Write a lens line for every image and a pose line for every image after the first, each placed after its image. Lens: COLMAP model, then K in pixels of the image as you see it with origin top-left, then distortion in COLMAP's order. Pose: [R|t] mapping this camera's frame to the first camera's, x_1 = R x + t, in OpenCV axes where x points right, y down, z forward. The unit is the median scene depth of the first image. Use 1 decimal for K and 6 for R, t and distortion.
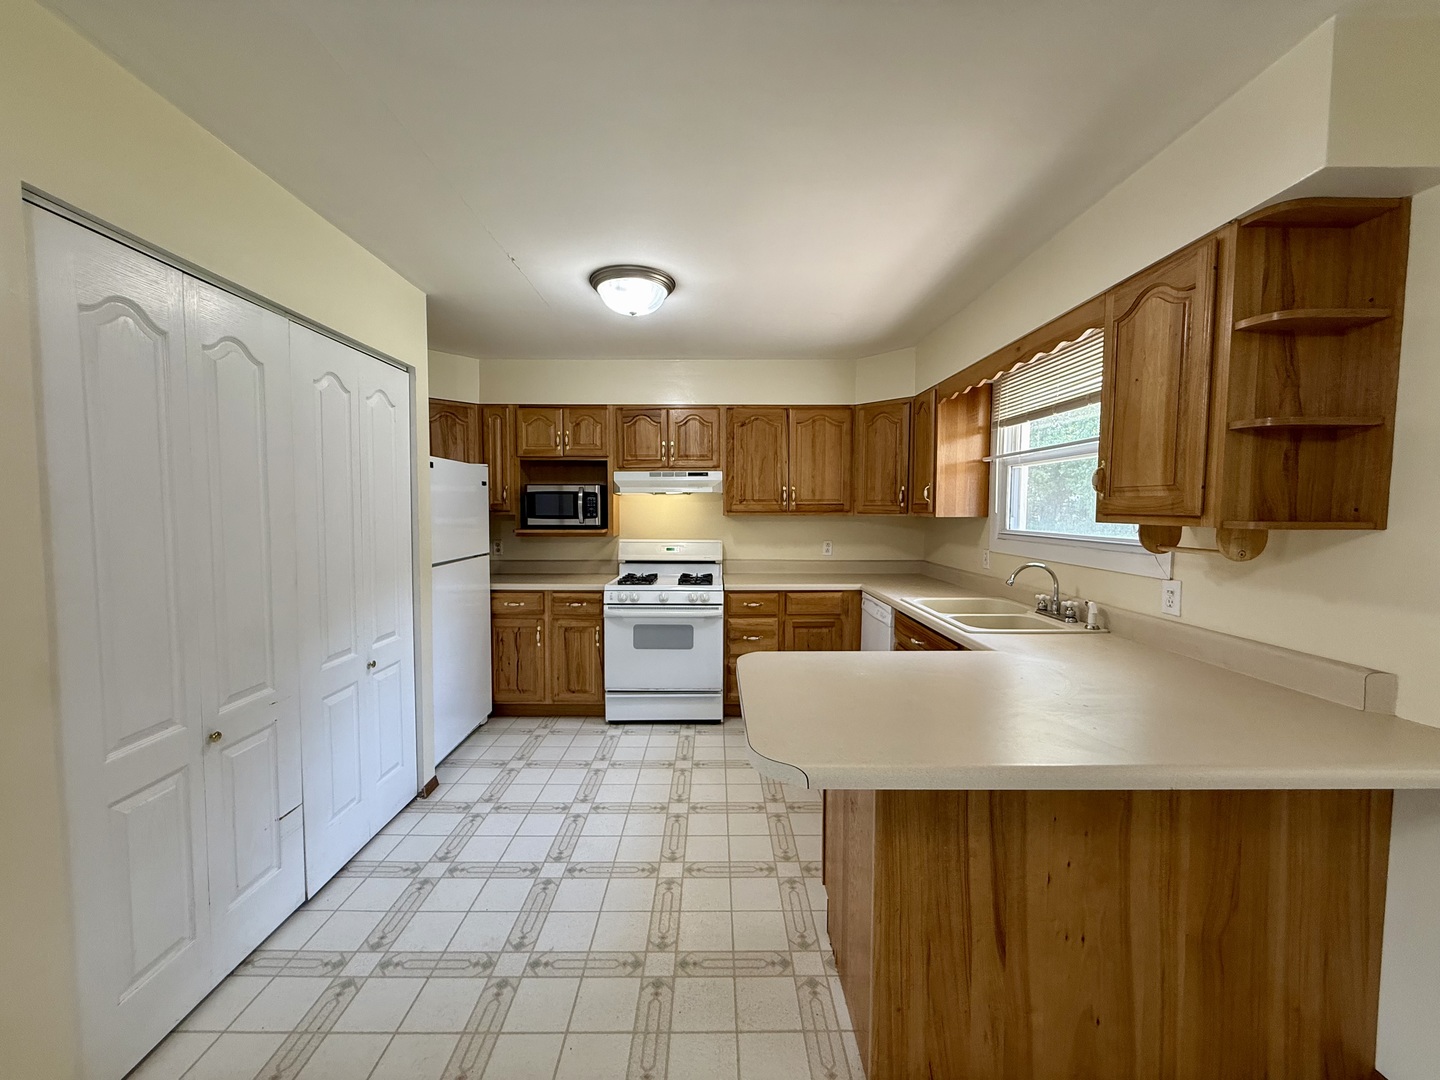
lens RADIAL K [[570.7, 0, 720.0], [0, 570.7, 540.0], [0, 0, 1]] dist [-0.001269, 0.000089]
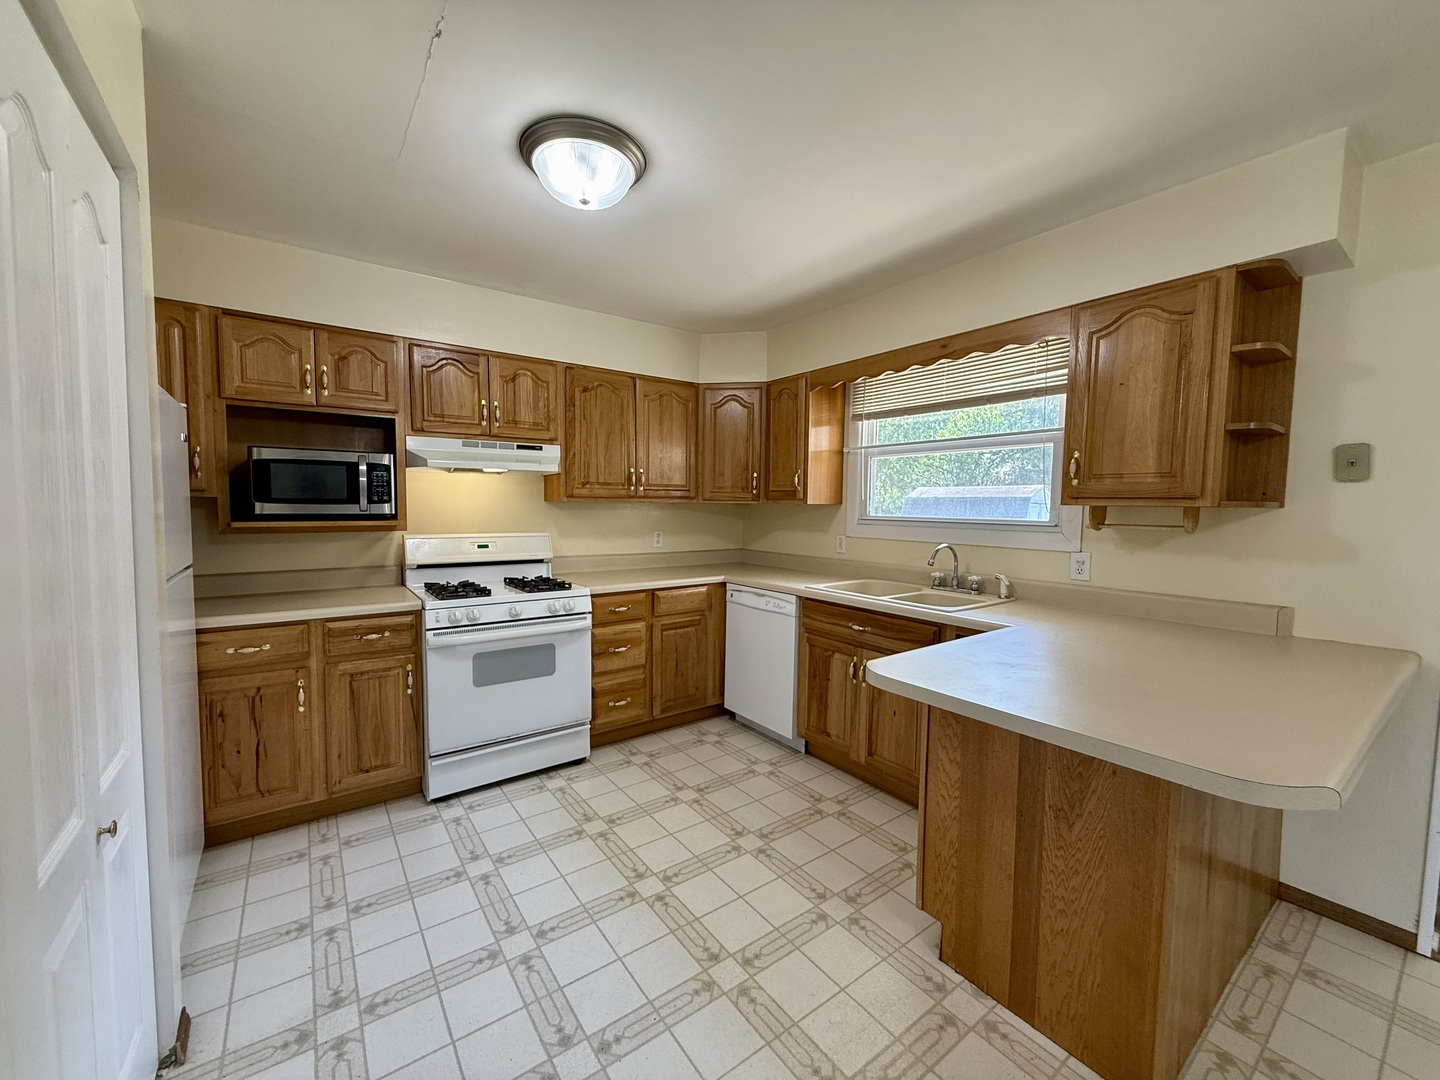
lens RADIAL K [[570.7, 0, 720.0], [0, 570.7, 540.0], [0, 0, 1]] dist [-0.001269, 0.000089]
pose [[0.812996, -0.030386, 0.581475, -0.302816], [0.023560, 0.999536, 0.019291, 0.000653], [-0.581792, -0.001984, 0.813335, 0.241498]]
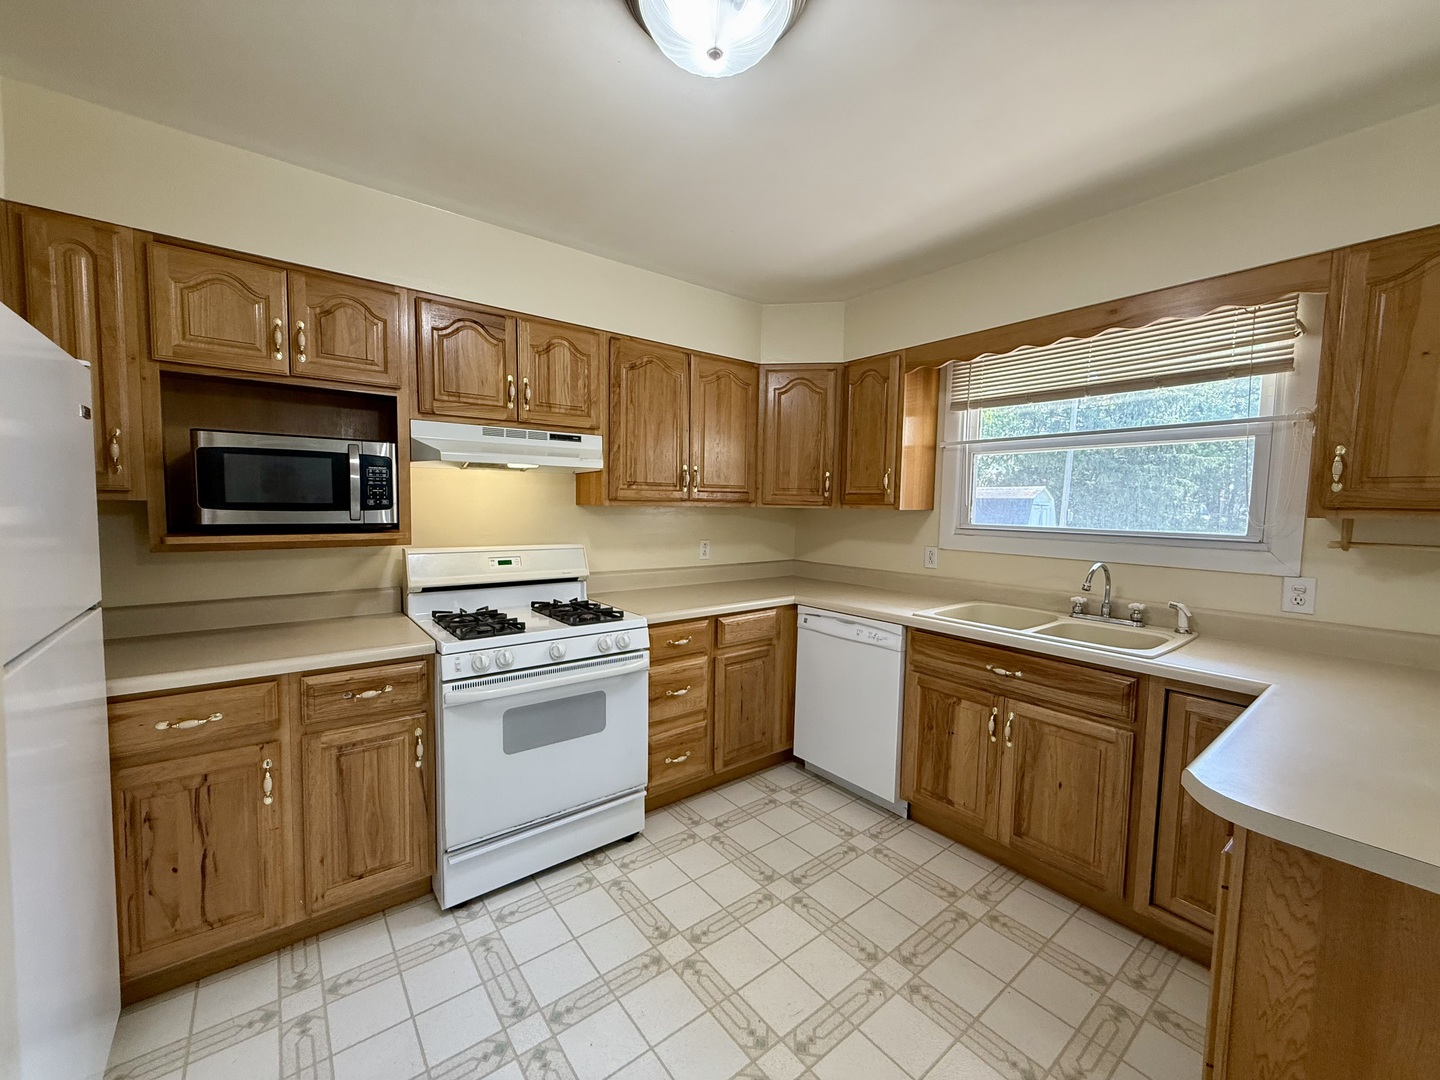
lens RADIAL K [[570.7, 0, 720.0], [0, 570.7, 540.0], [0, 0, 1]] dist [-0.001269, 0.000089]
pose [[0.792923, -0.029194, 0.608623, -0.303291], [0.019897, 0.999559, 0.022024, -0.017645], [-0.608997, -0.005353, 0.793154, 0.448345]]
